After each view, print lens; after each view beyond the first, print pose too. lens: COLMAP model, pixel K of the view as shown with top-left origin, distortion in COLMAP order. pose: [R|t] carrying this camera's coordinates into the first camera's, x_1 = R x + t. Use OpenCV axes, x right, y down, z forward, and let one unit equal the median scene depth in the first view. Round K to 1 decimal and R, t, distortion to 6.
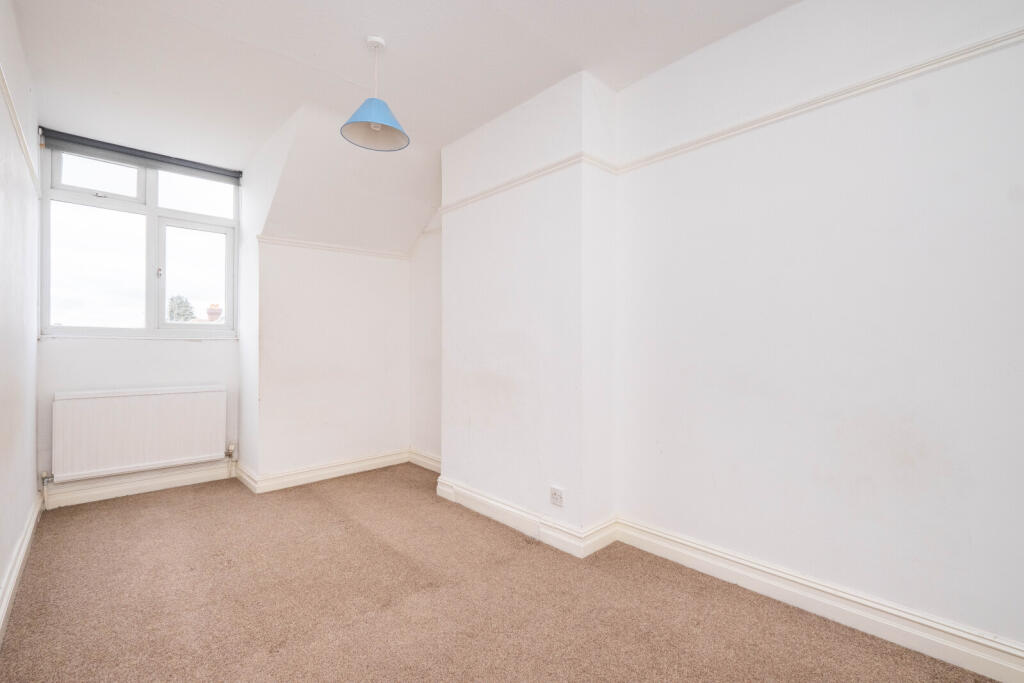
lens RADIAL K [[451.6, 0, 514.5], [0, 451.6, 344.6], [0, 0, 1]] dist [-0.000890, -0.000678]
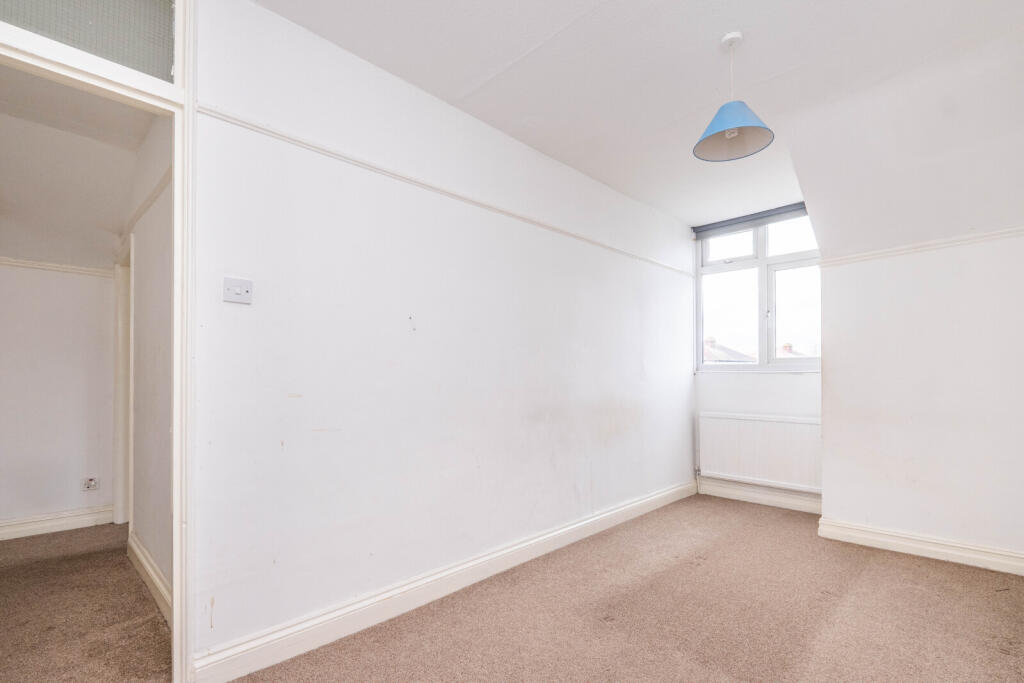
lens RADIAL K [[452.9, 0, 514.3], [0, 452.9, 374.5], [0, 0, 1]] dist [-0.000219, -0.000124]
pose [[0.060625, -0.005737, -0.998144, 0.343136], [-0.000791, 0.999983, -0.005796, -0.000022], [0.998160, 0.001141, 0.060620, 0.318152]]
